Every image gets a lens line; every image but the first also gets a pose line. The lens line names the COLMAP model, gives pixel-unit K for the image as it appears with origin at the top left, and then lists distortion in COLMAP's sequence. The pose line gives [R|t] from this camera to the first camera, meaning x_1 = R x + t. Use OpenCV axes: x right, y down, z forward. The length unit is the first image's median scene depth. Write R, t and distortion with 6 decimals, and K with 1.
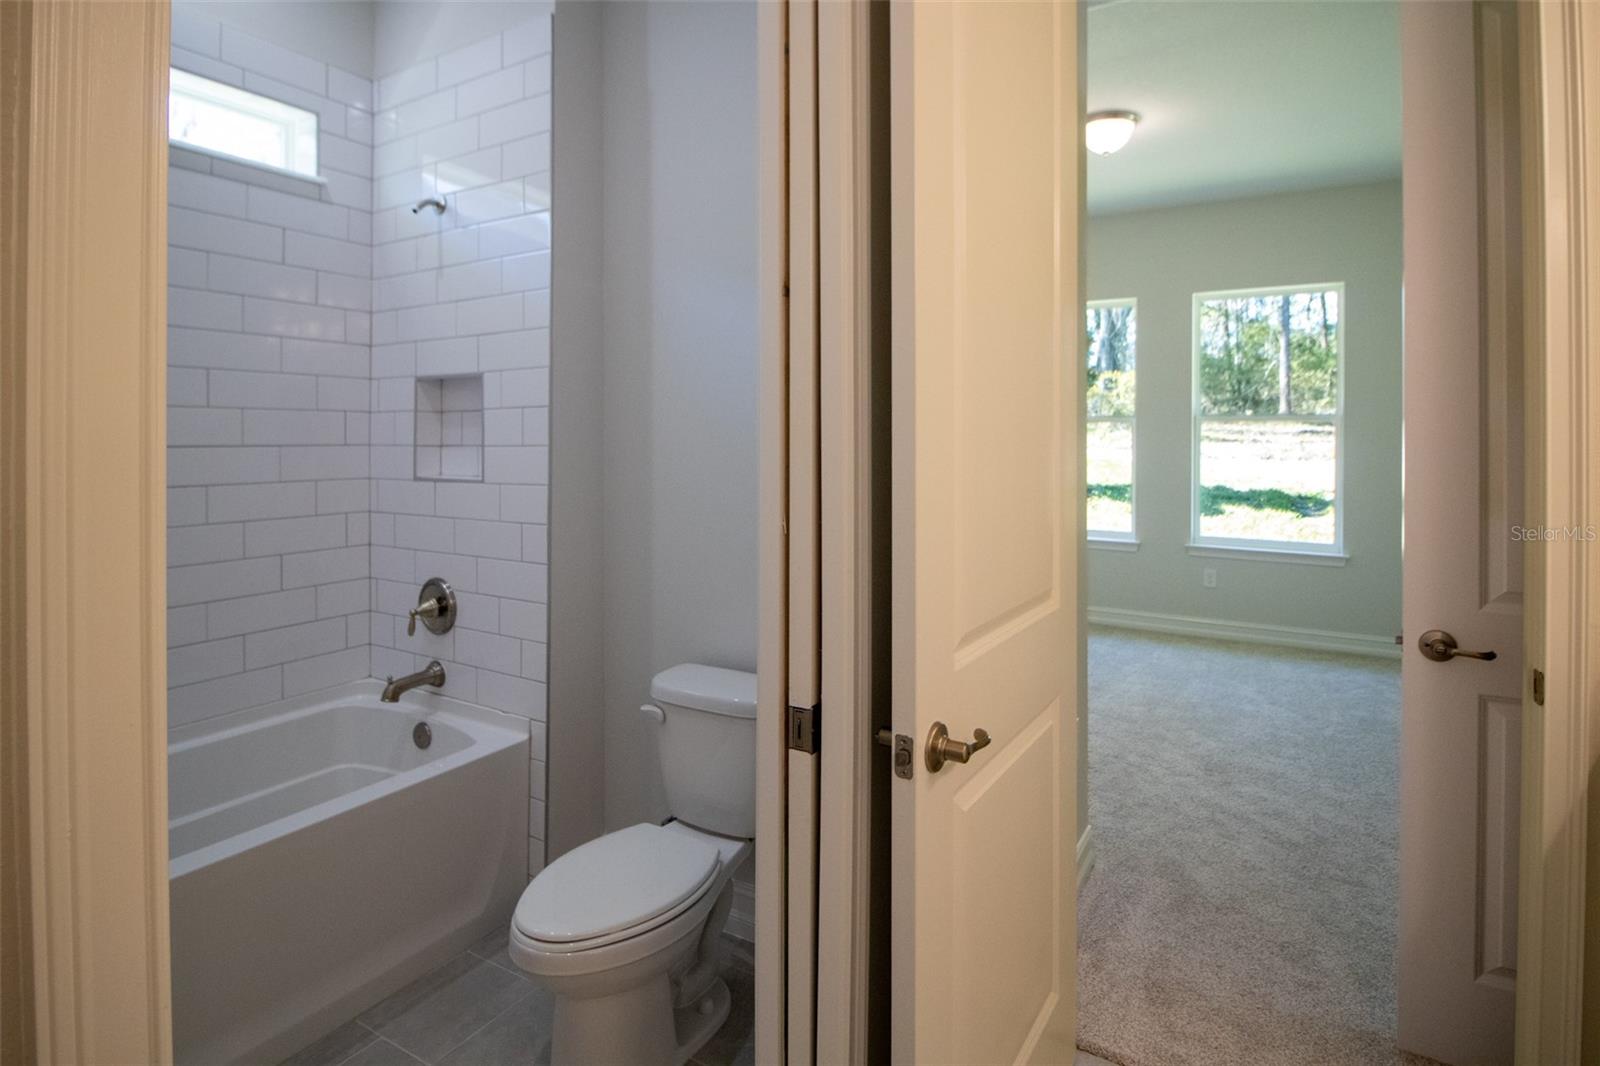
lens RADIAL K [[828.0, 0, 804.4], [0, 828.0, 424.7], [0, 0, 1]] dist [-0.000062, -0.000902]
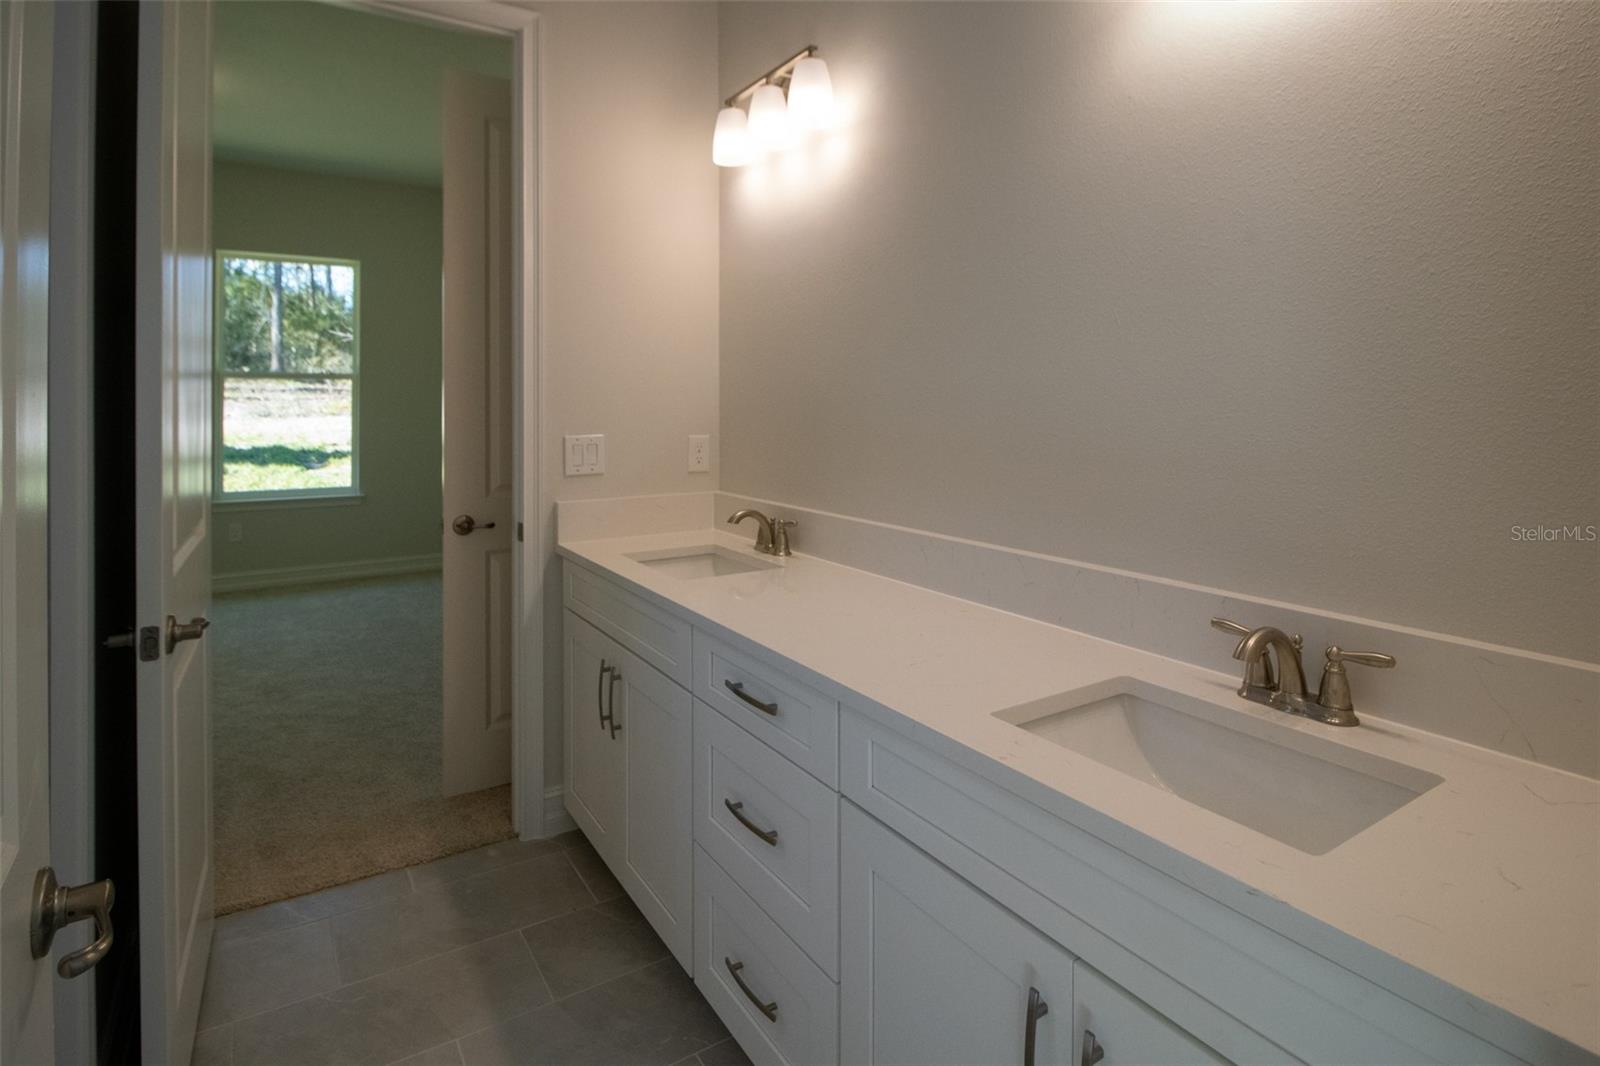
lens RADIAL K [[828.0, 0, 804.4], [0, 828.0, 424.7], [0, 0, 1]] dist [-0.000062, -0.000902]
pose [[0.452282, -0.035170, 0.891181, -0.134430], [-0.009901, 0.998963, 0.044449, 0.002200], [-0.891820, -0.028927, 0.451465, -0.109160]]
